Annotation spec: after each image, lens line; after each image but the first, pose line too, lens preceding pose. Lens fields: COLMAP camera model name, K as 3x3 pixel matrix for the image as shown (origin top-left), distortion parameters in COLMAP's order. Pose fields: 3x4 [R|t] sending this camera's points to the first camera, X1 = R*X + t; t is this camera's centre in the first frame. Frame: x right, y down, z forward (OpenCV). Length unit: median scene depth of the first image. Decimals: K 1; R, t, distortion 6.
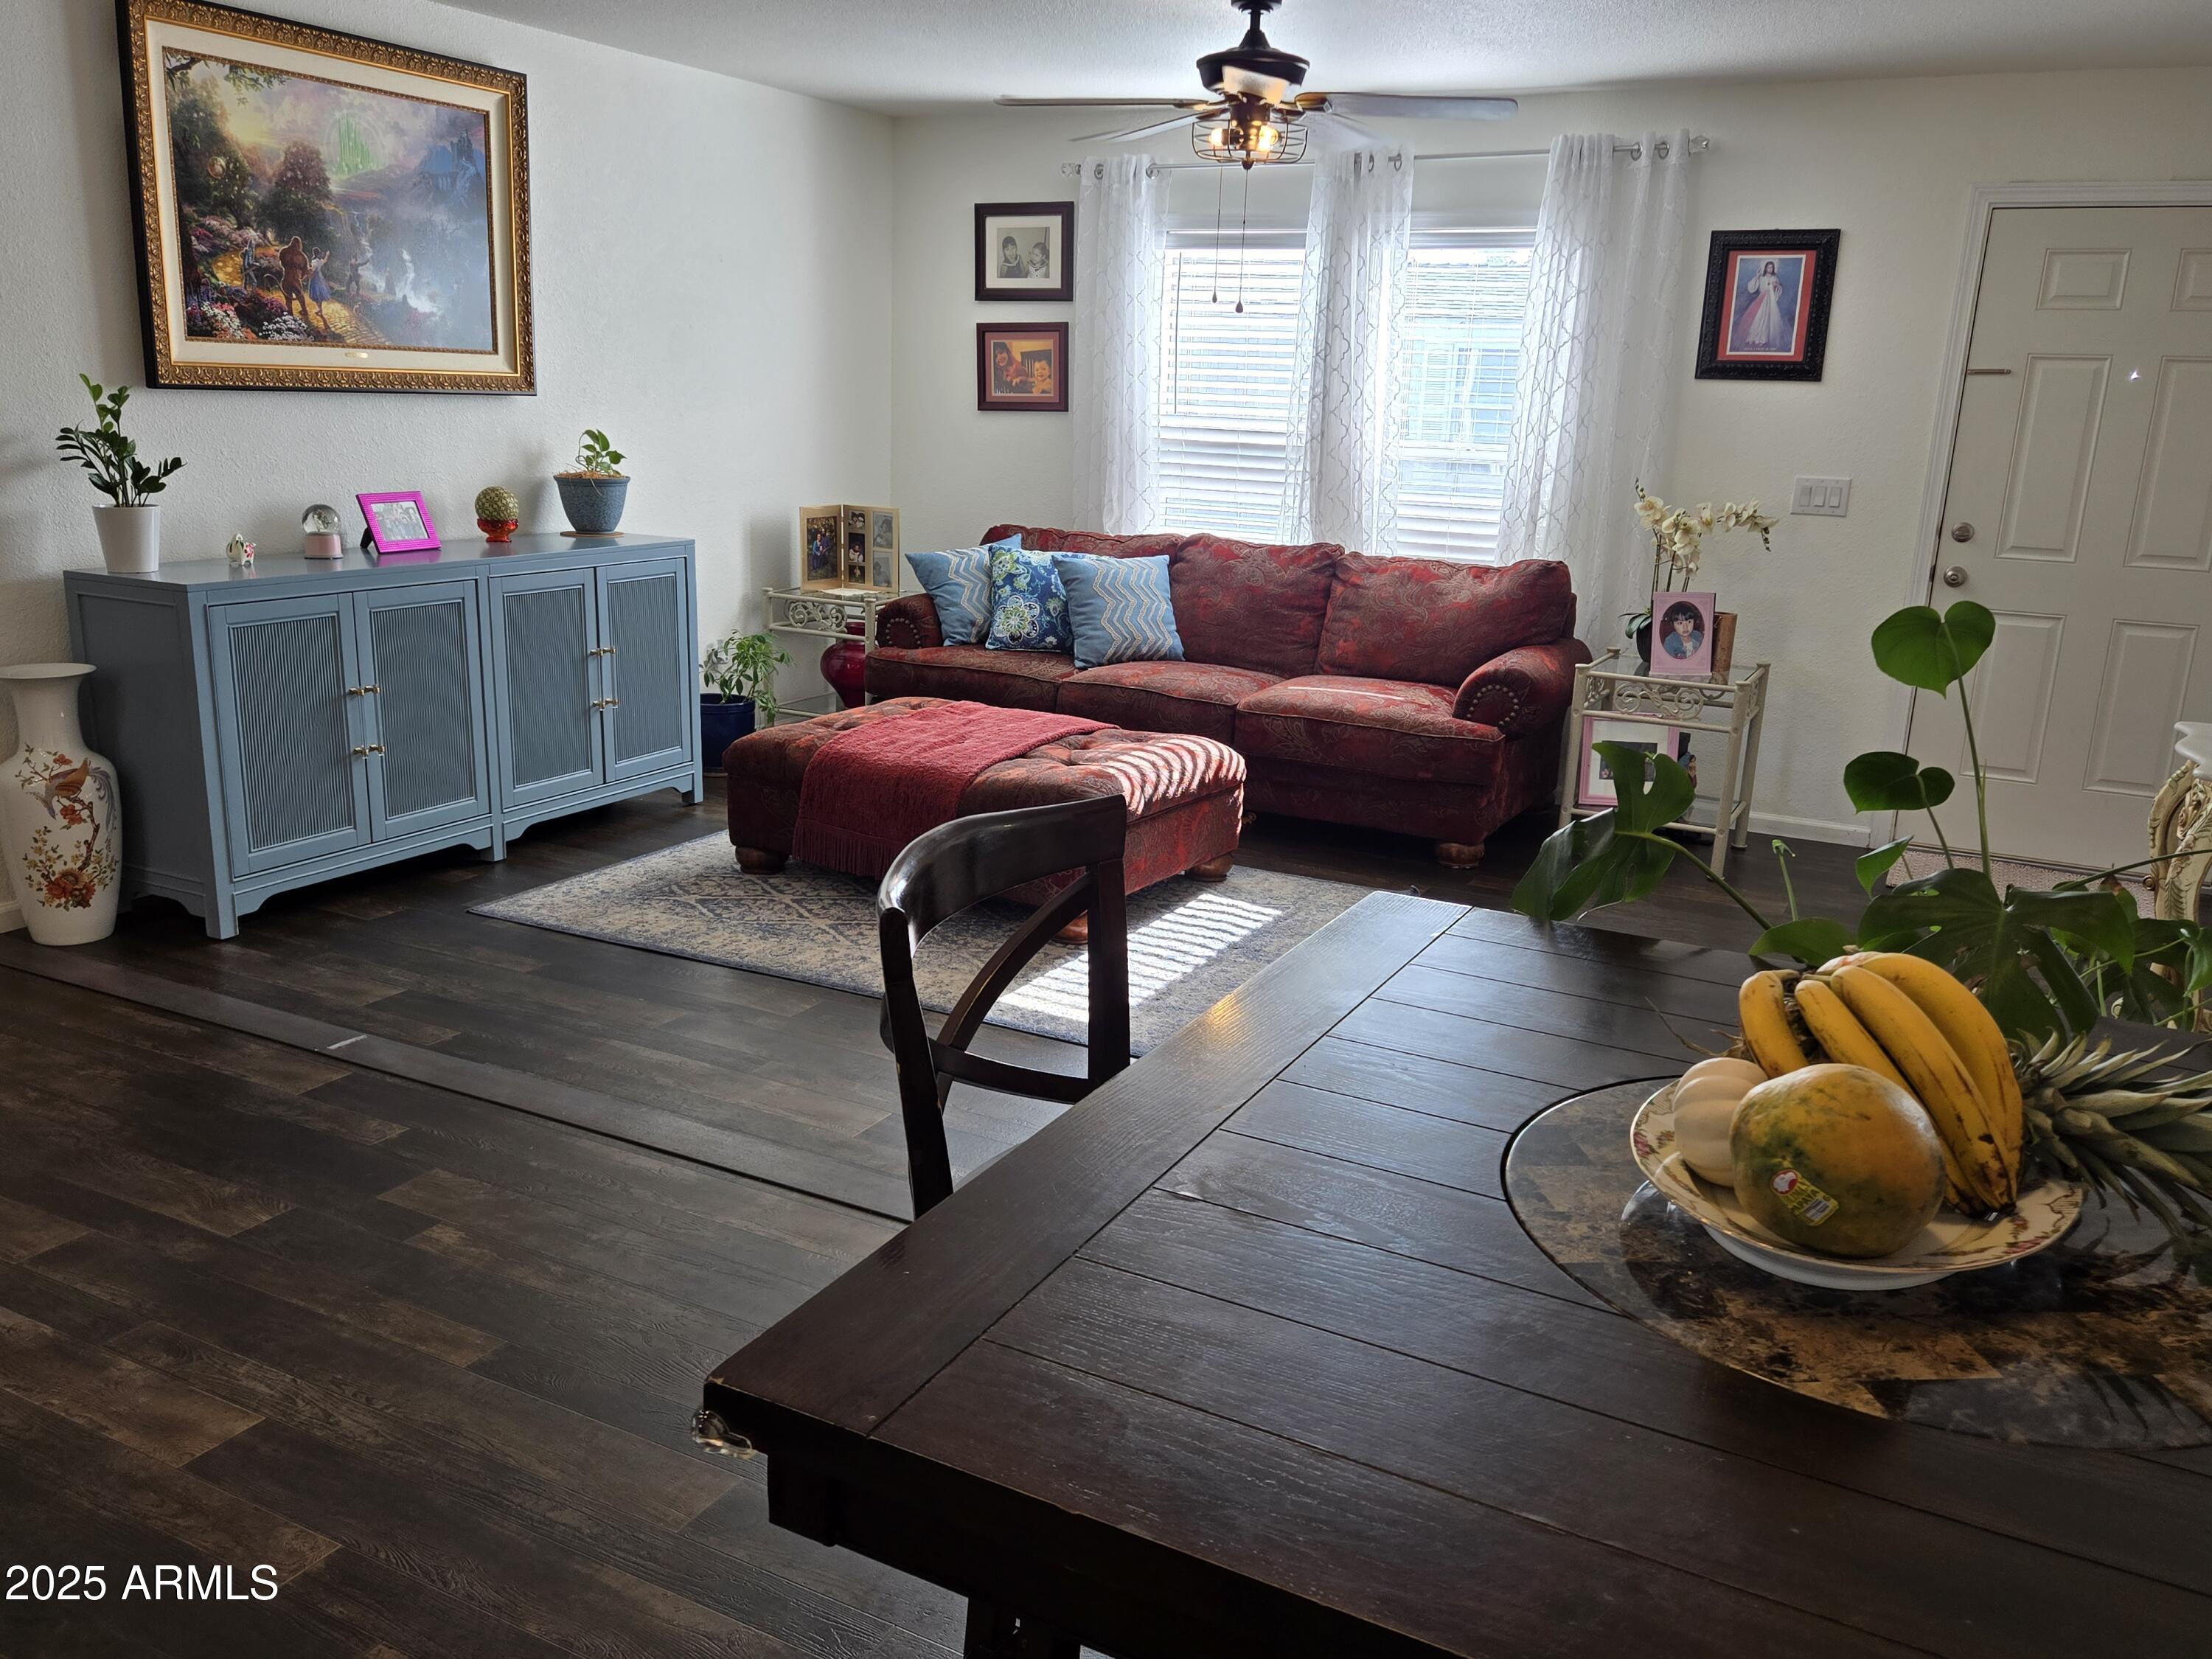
lens RADIAL K [[1771.4, 0, 1108.1], [0, 1771.4, 882.0], [0, 0, 1]] dist [-0.000383, -0.012721]
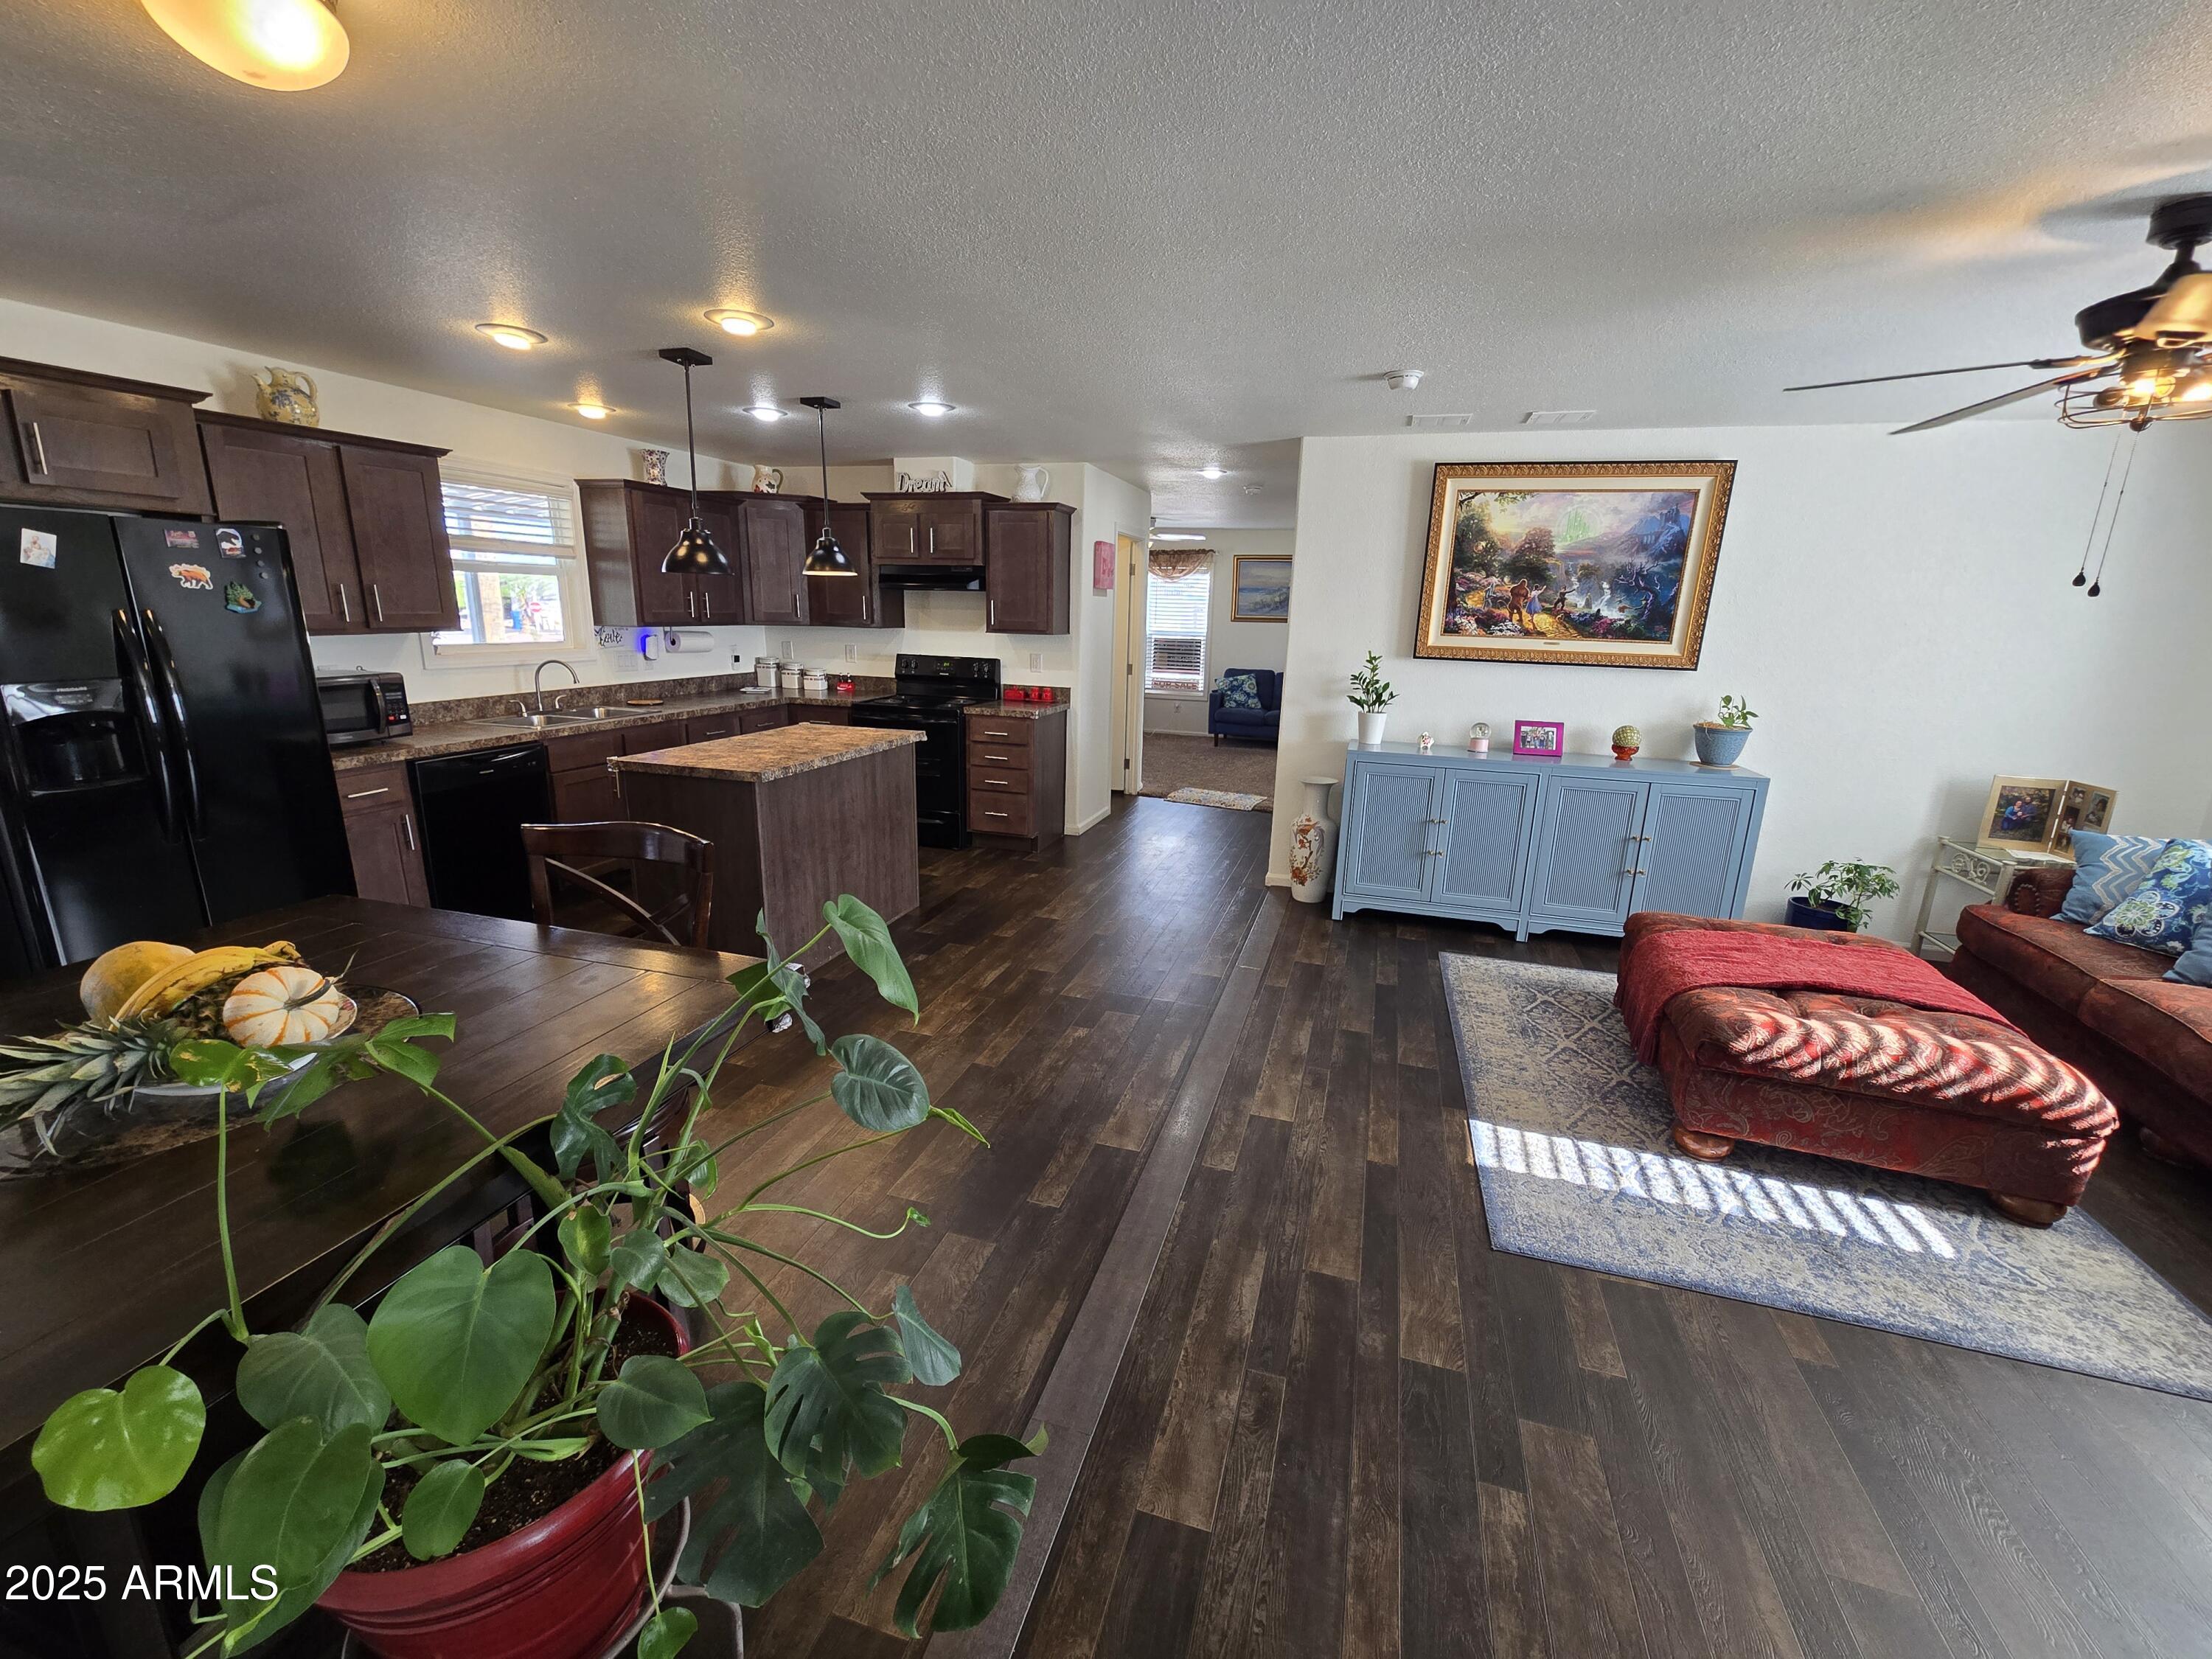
lens RADIAL K [[906.3, 0, 1101.9], [0, 906.3, 834.0], [0, 0, 1]] dist [-0.000374, -0.000418]
pose [[0.173305, 0.205104, -0.963275, 0.411404], [-0.287548, 0.945996, 0.149691, -0.129808], [0.941956, 0.251046, 0.222923, 0.442520]]
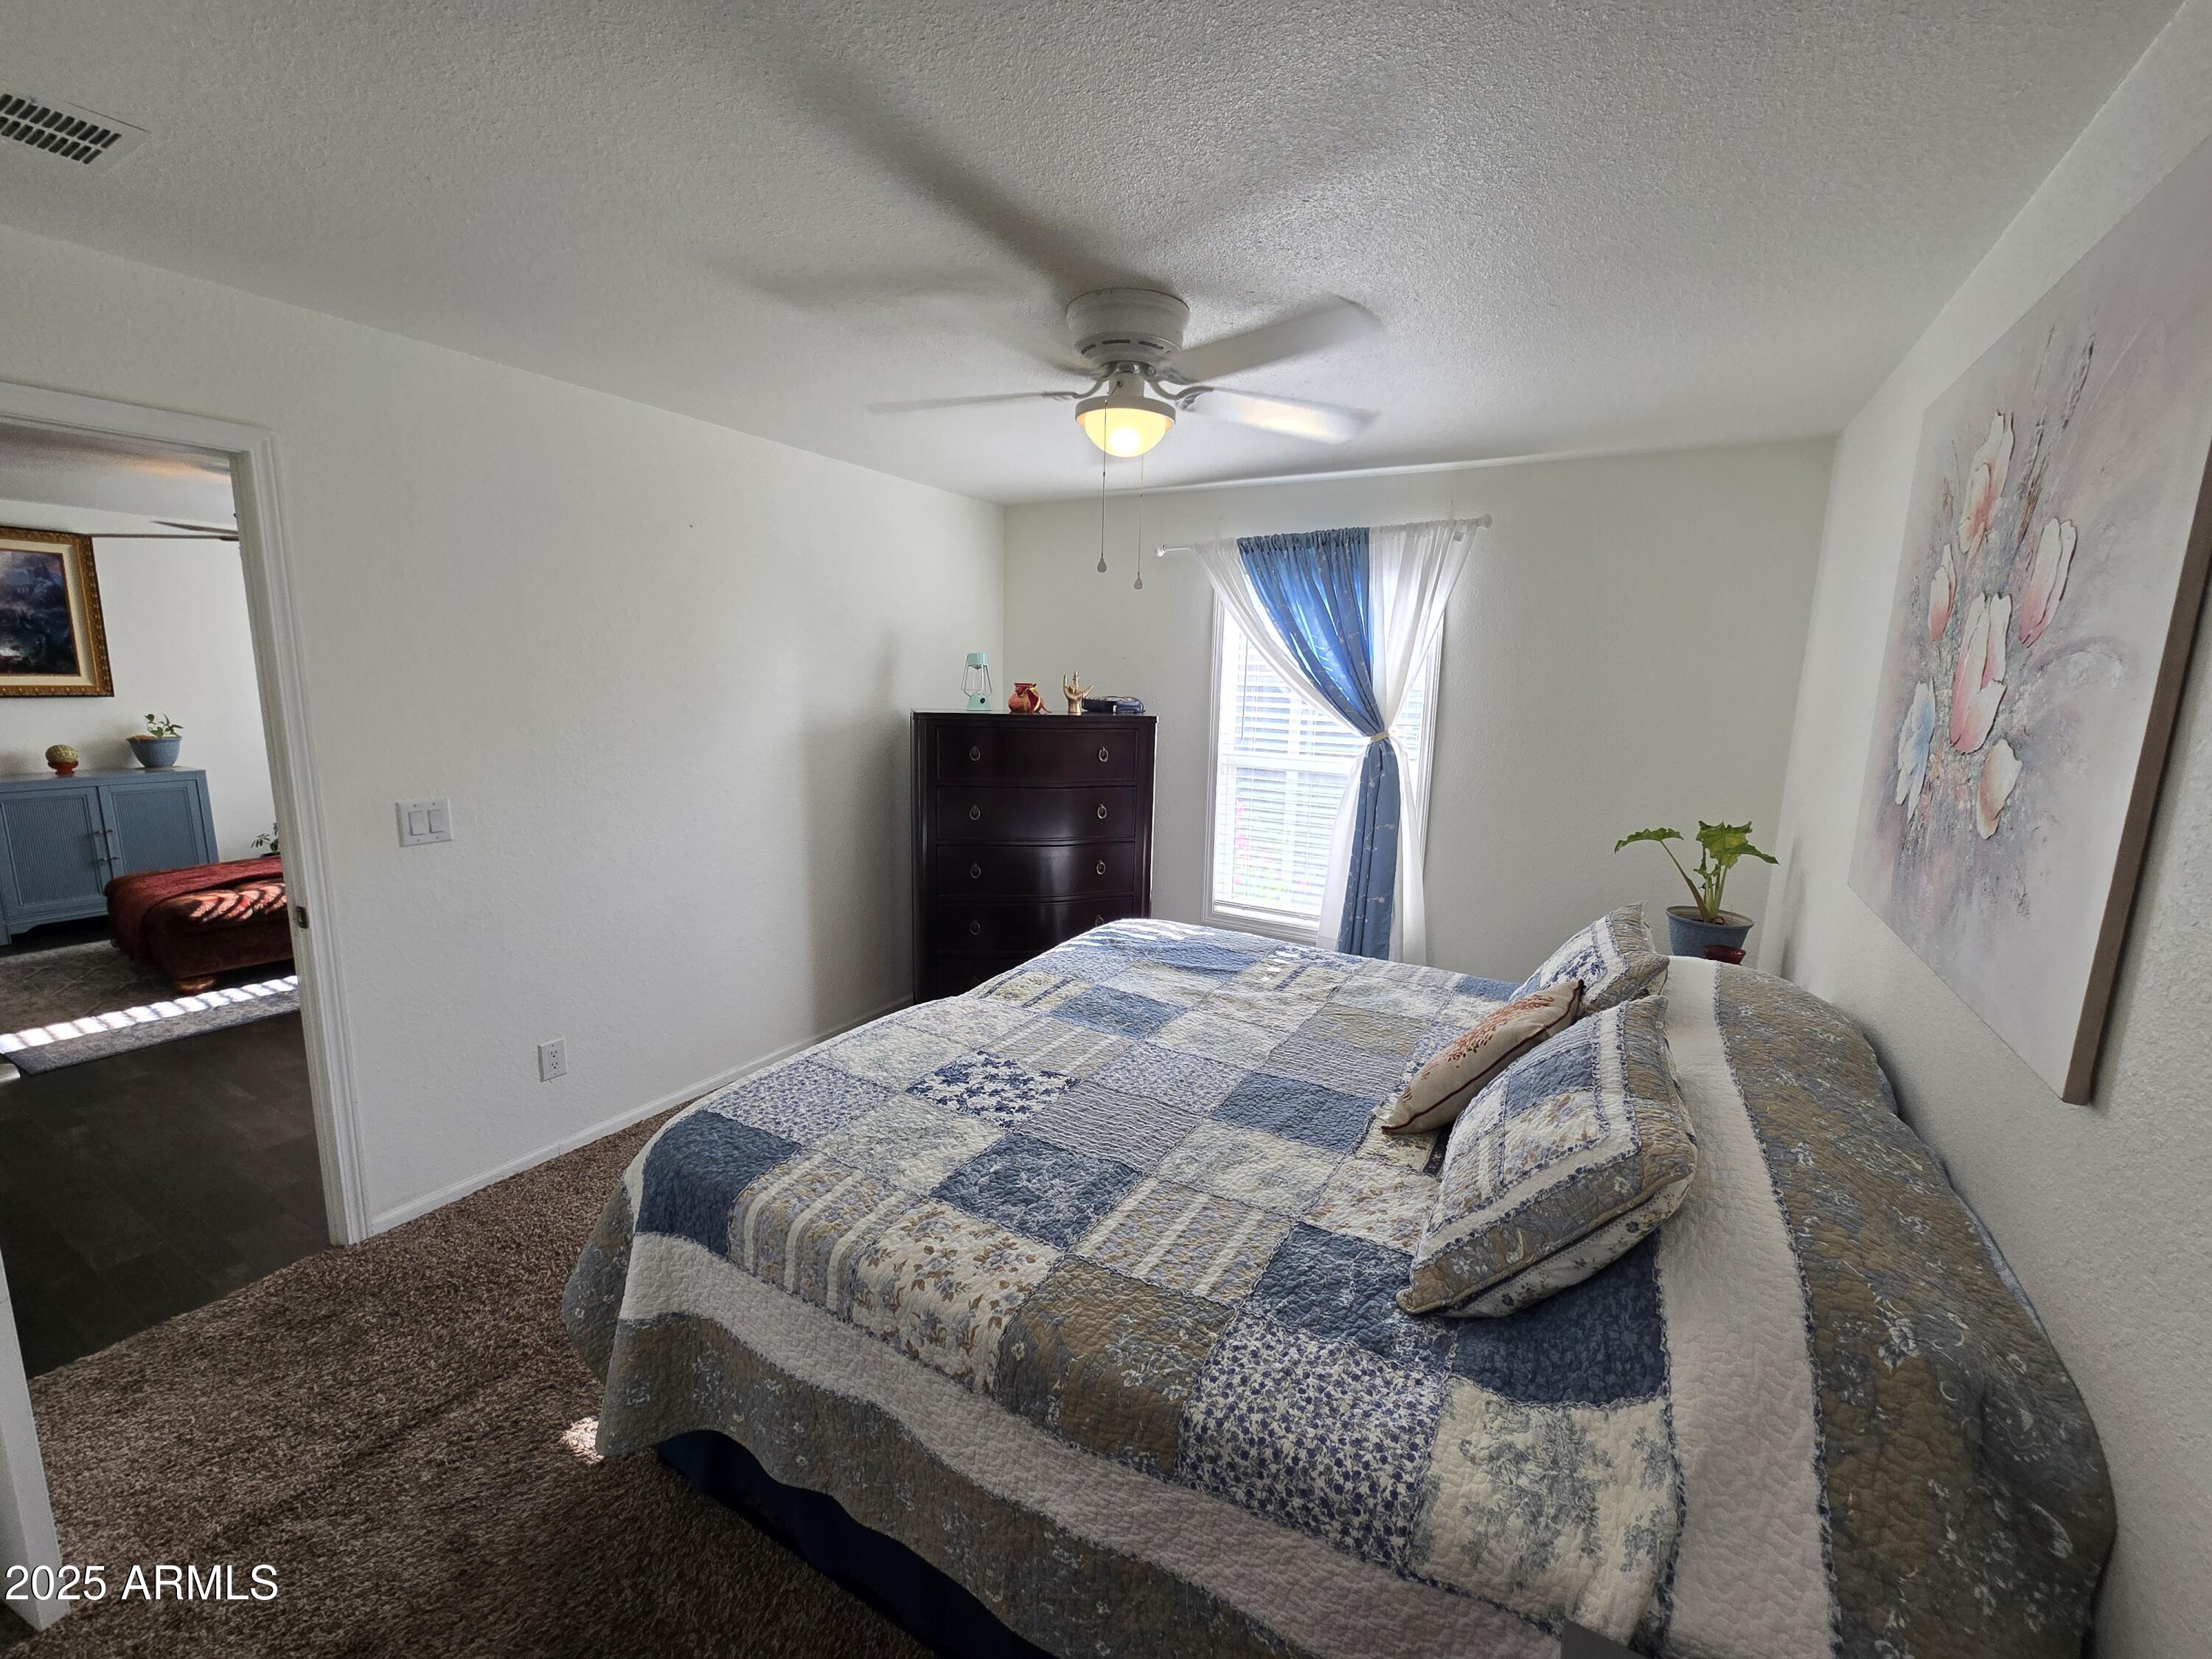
lens RADIAL K [[906.3, 0, 1101.9], [0, 906.3, 834.0], [0, 0, 1]] dist [-0.000374, -0.000418]
pose [[0.998396, -0.011807, -0.055368, 0.899465], [0.005854, 0.994299, -0.106467, -0.021538], [0.056309, 0.105972, 0.992773, 0.126812]]
